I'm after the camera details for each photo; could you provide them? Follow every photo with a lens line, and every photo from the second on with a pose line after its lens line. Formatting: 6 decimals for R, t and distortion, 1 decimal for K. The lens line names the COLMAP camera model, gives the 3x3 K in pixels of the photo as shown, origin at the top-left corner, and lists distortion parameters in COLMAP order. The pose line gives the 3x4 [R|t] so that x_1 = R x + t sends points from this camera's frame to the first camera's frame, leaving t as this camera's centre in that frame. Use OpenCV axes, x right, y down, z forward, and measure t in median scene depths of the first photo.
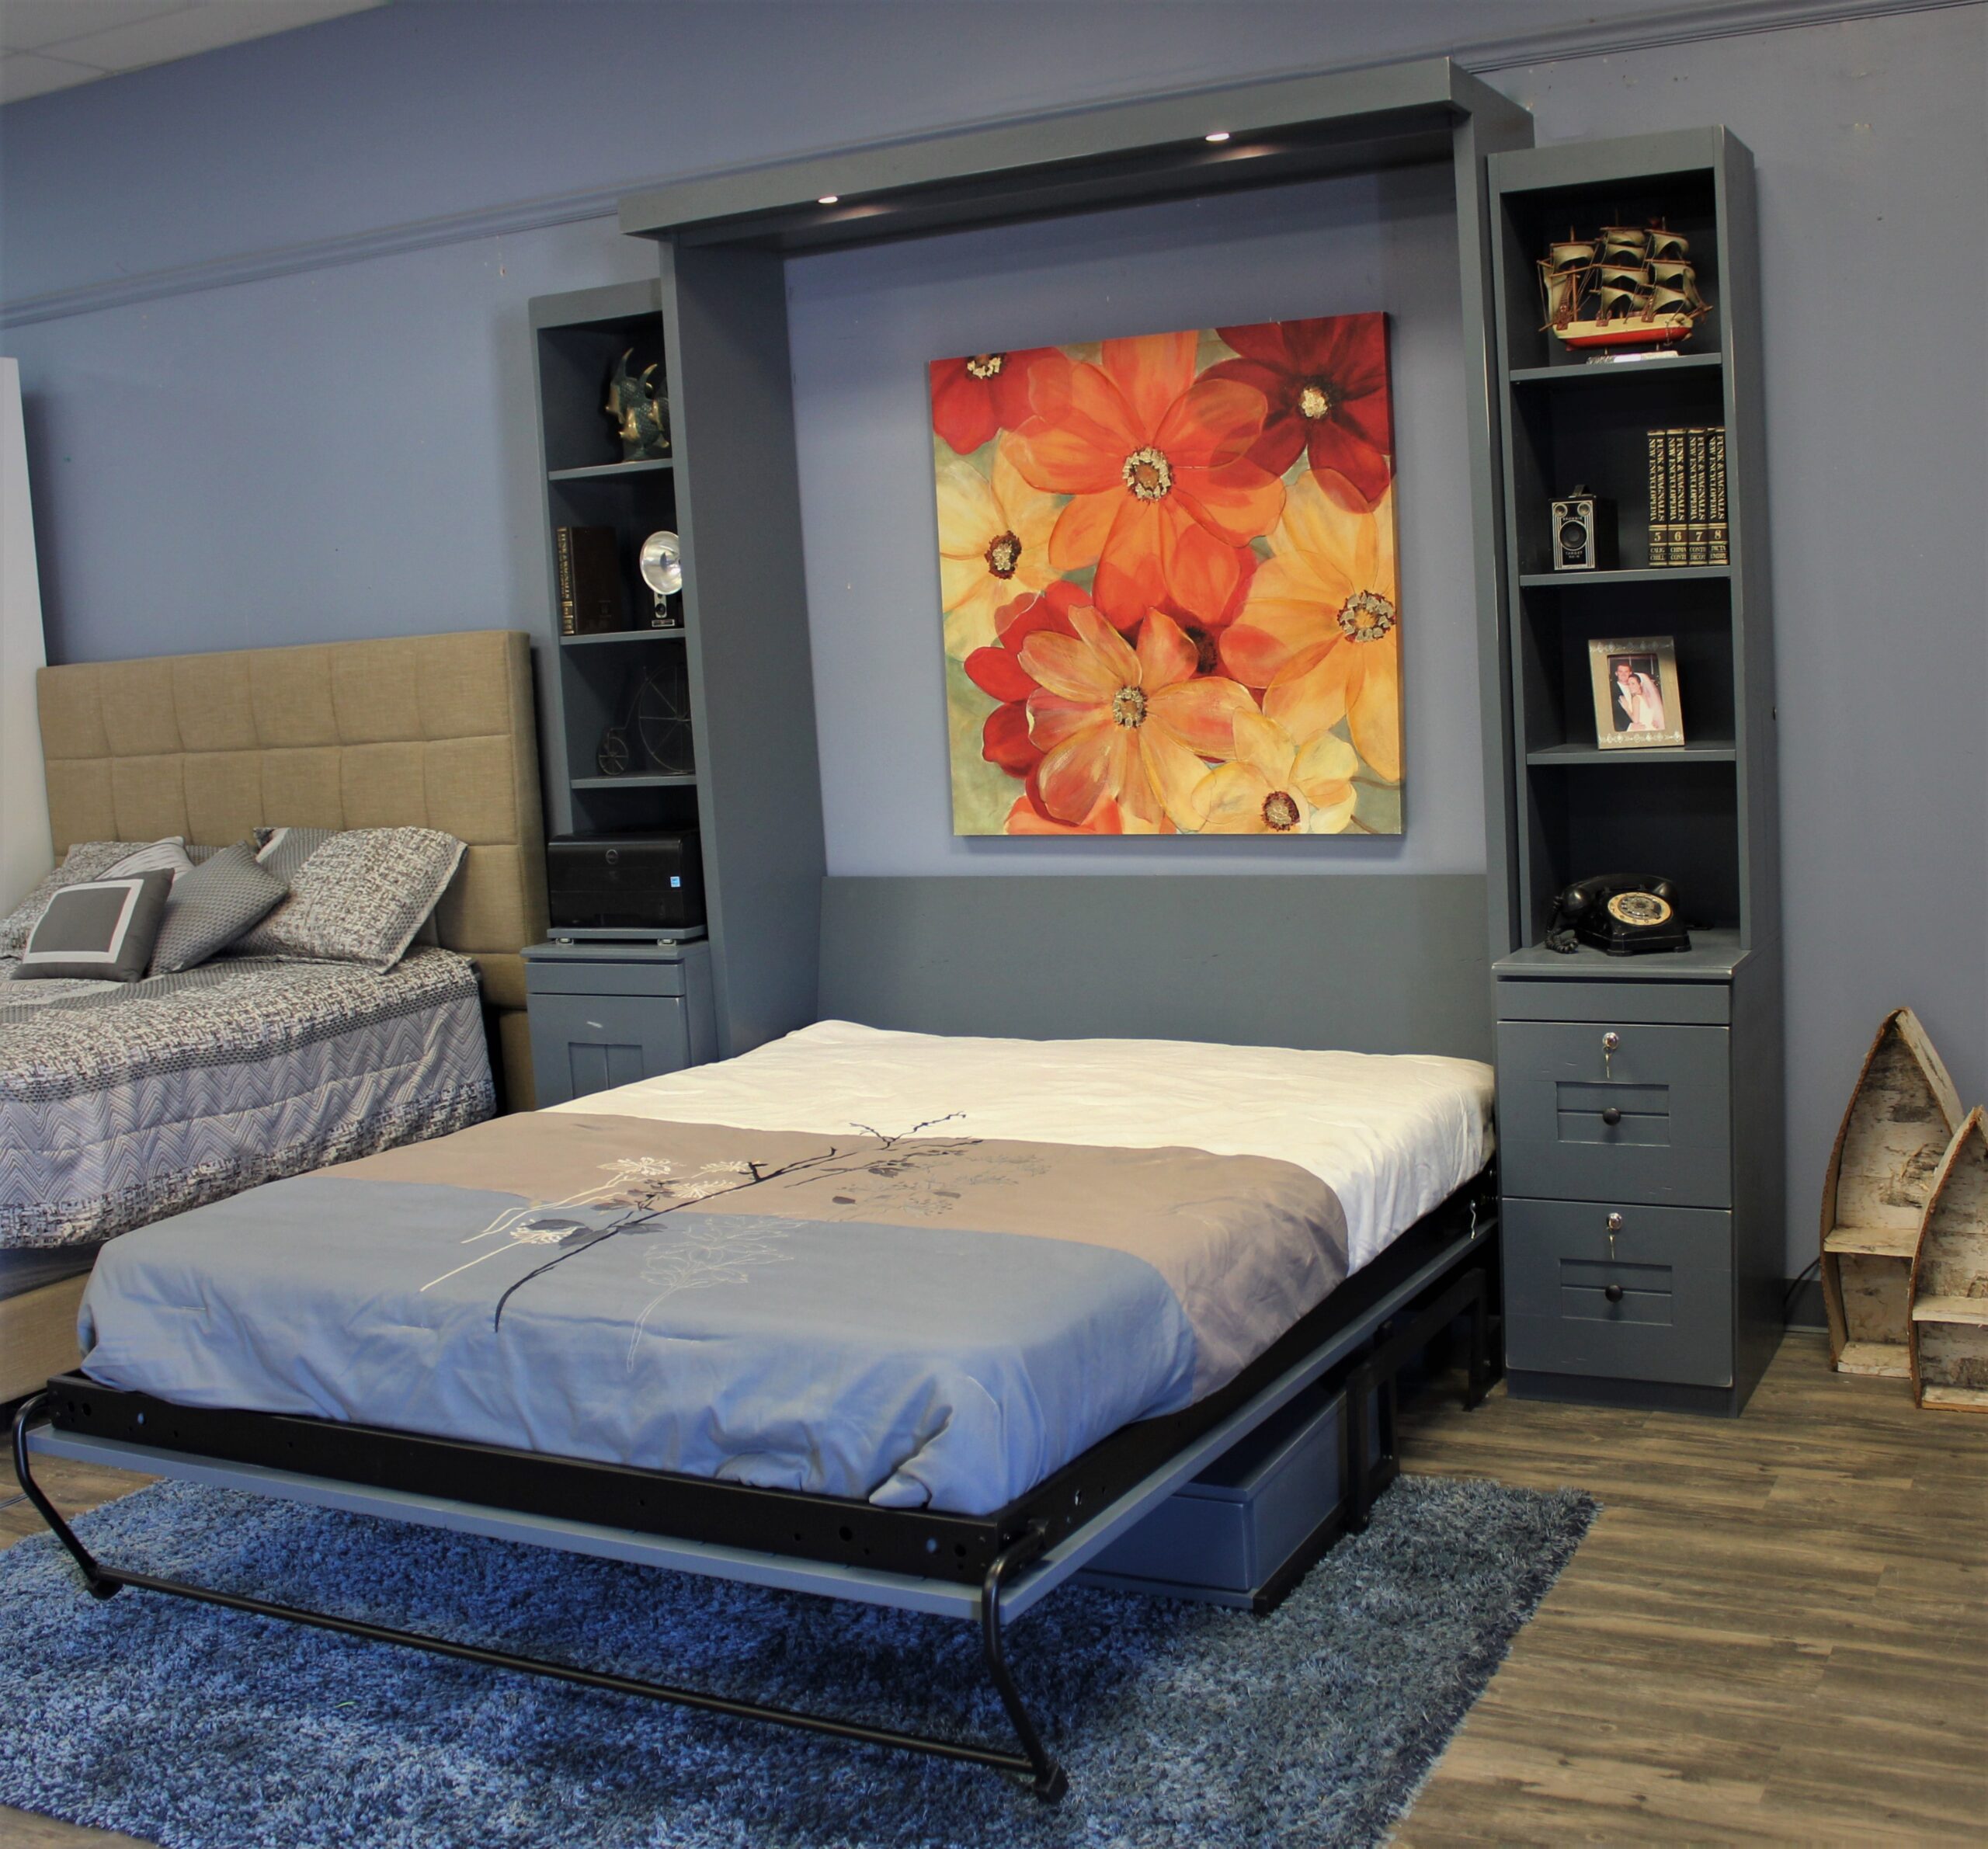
lens RADIAL K [[2324.3, 0, 1033.7], [0, 2324.3, 919.3], [0, 0, 1]] dist [-0.147207, 0.095037]
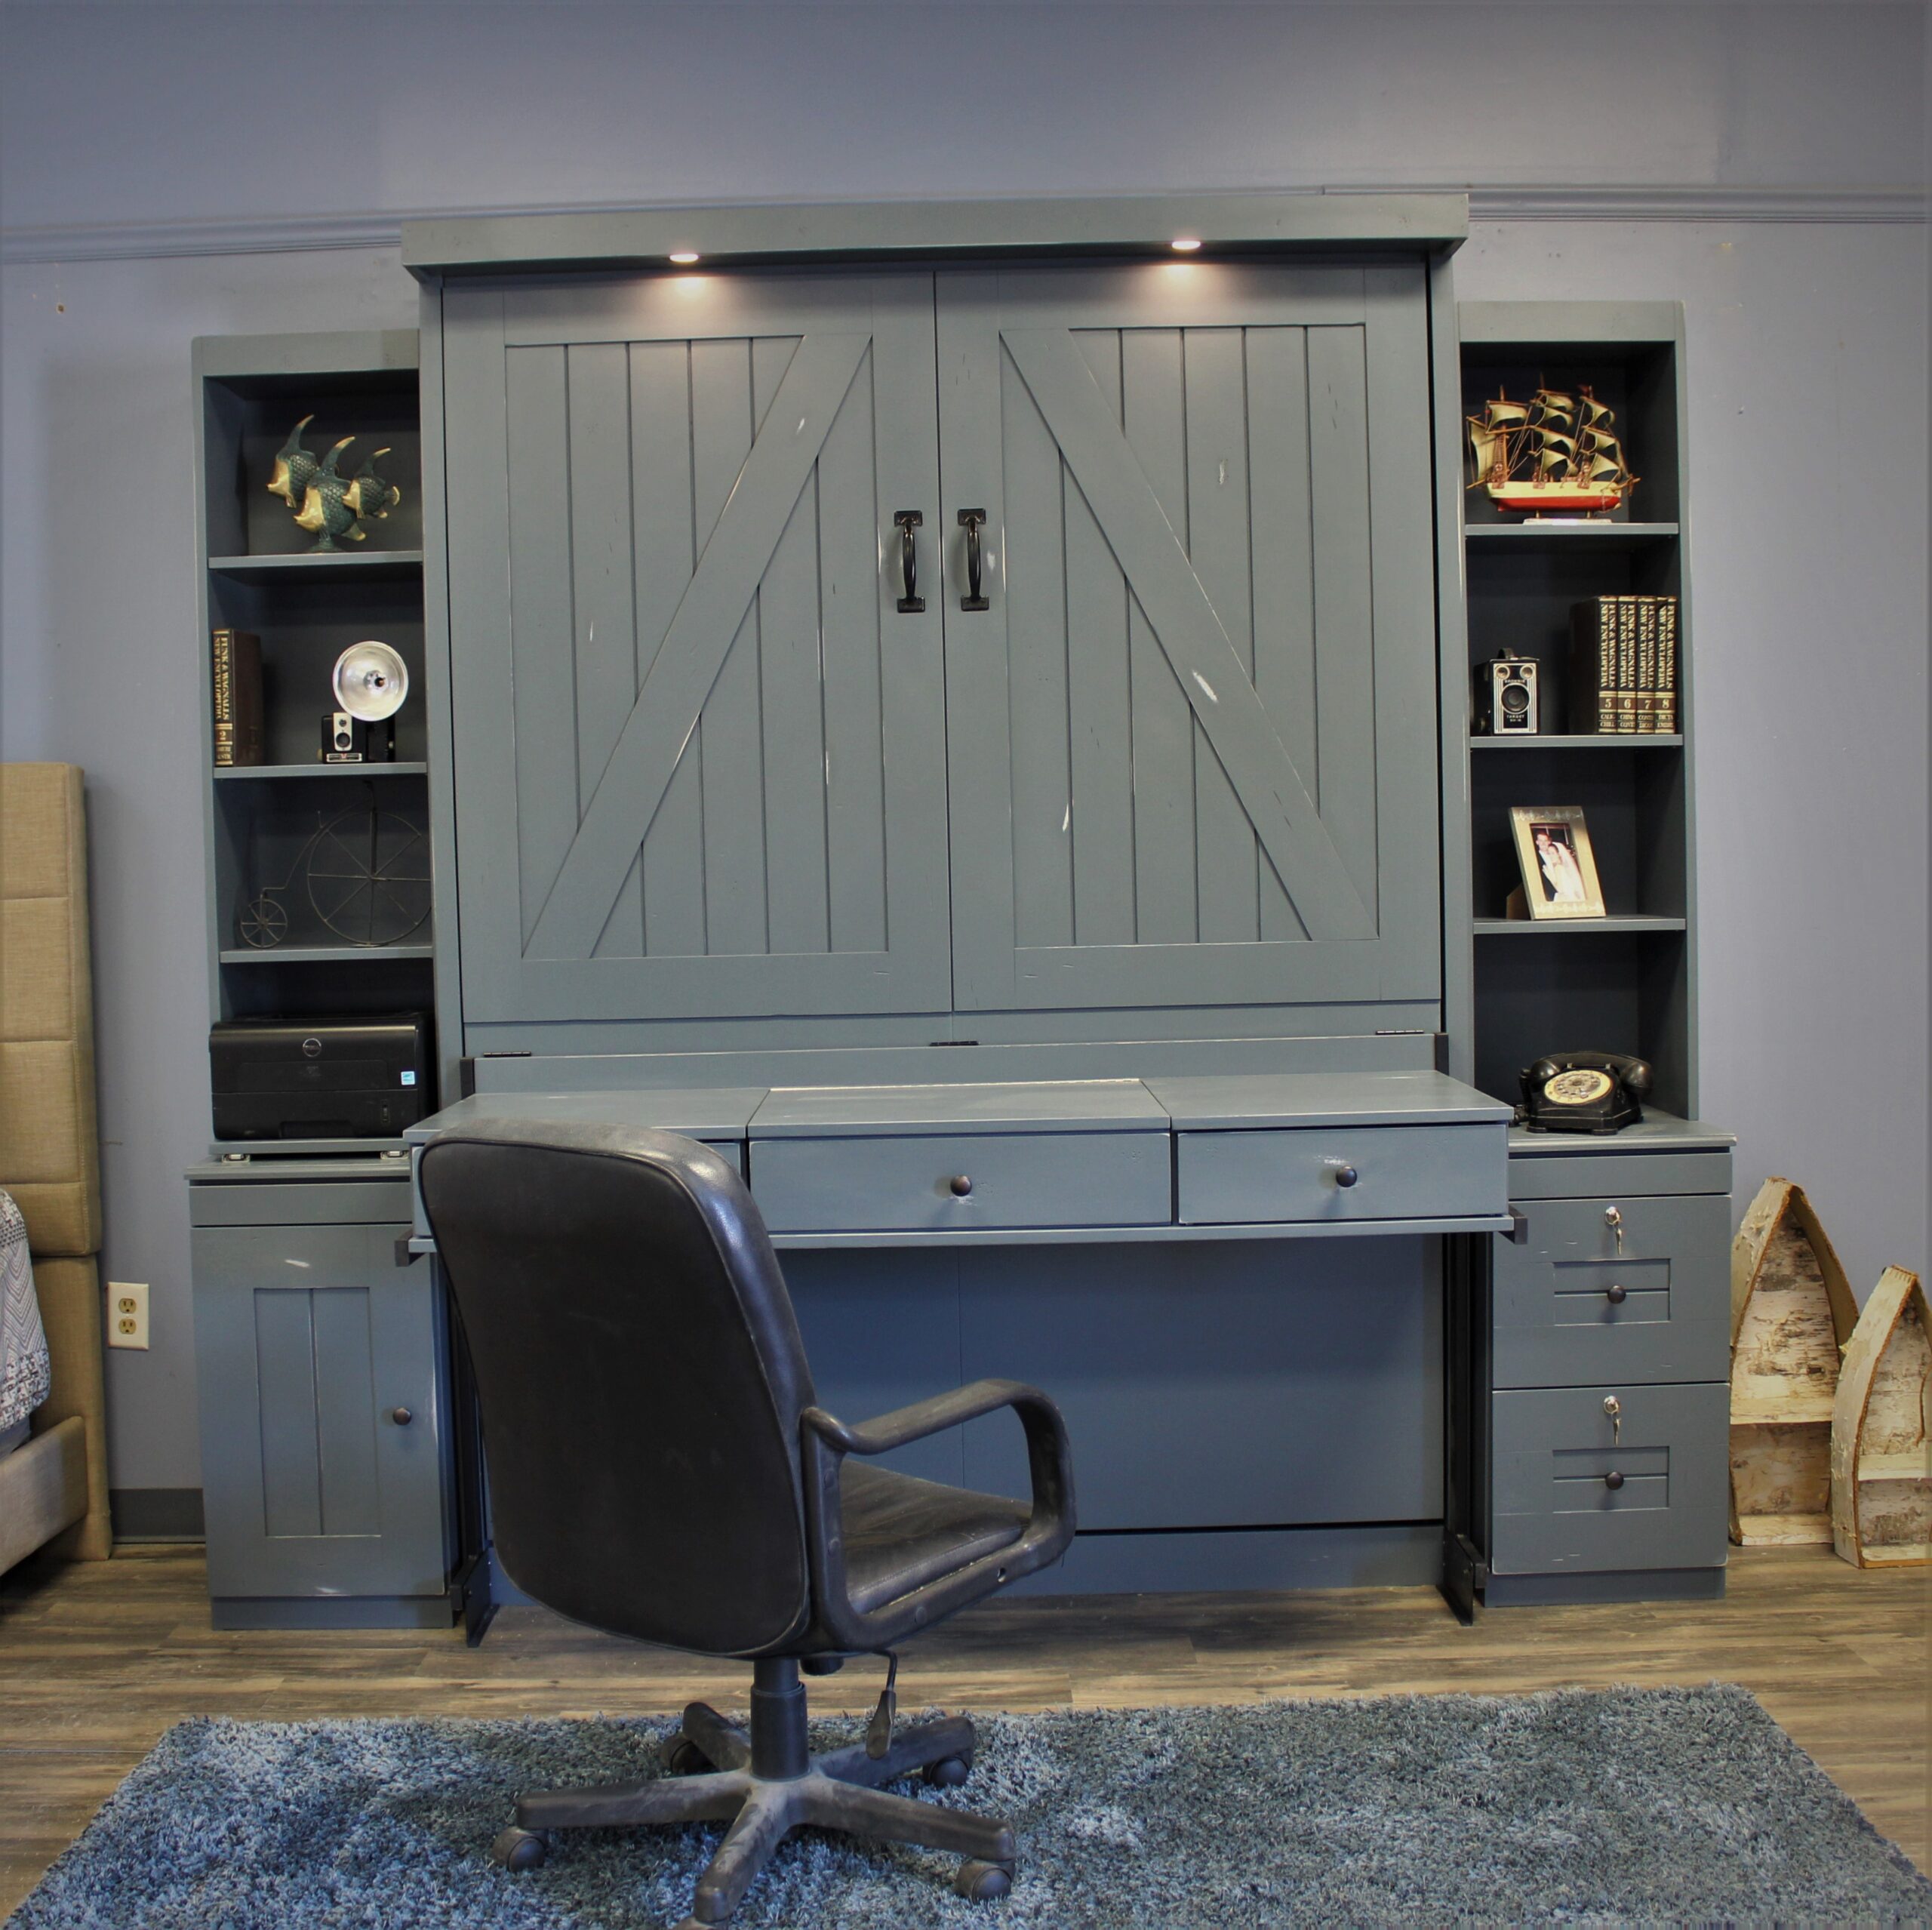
lens RADIAL K [[2428.8, 0, 903.4], [0, 2428.8, 963.6], [0, 0, 1]] dist [-0.158992, 0.133215]
pose [[0.893201, 0.013601, 0.449452, -0.440923], [0.027660, 0.995988, -0.085109, 0.023185], [-0.448806, 0.088451, 0.889241, 0.218995]]
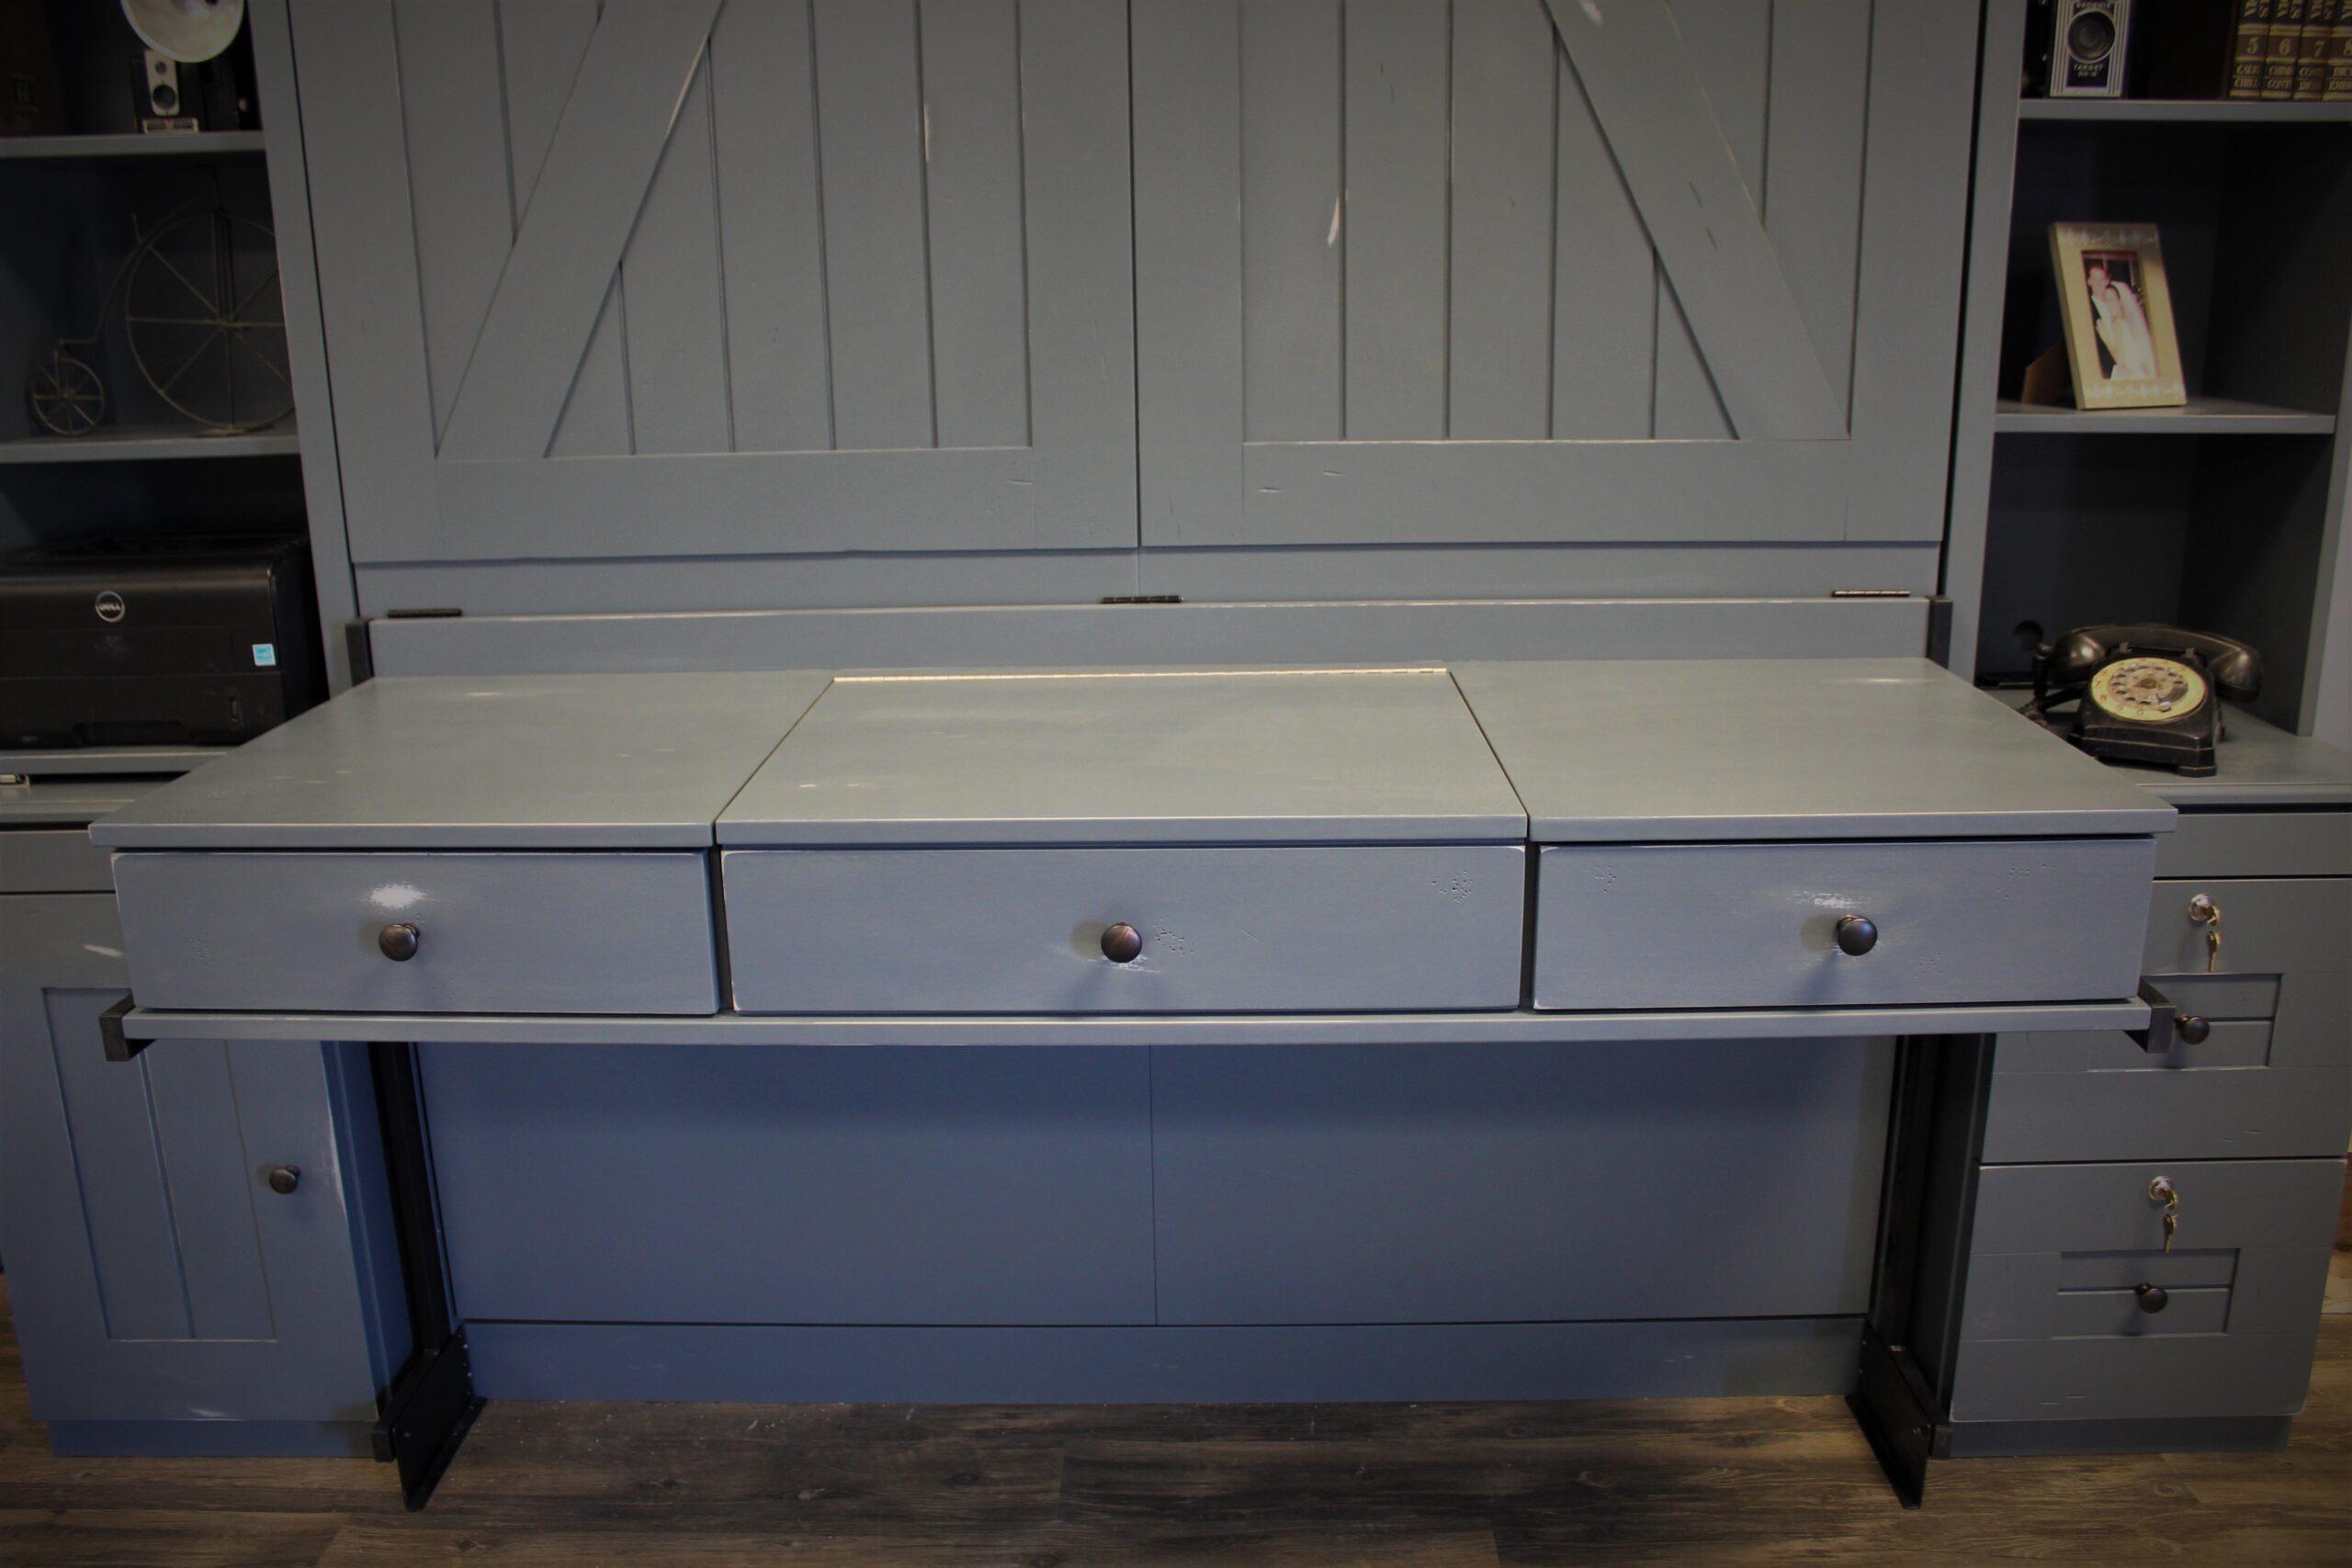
lens RADIAL K [[1964.9, 0, 1176.0], [0, 1964.9, 784.0], [0, 0, 1]] dist [-0.154928, 0.134380]
pose [[0.894711, -0.074379, 0.440409, -0.190463], [0.018023, 0.991246, 0.130792, -0.045446], [-0.446282, -0.109083, 0.888219, 0.646275]]
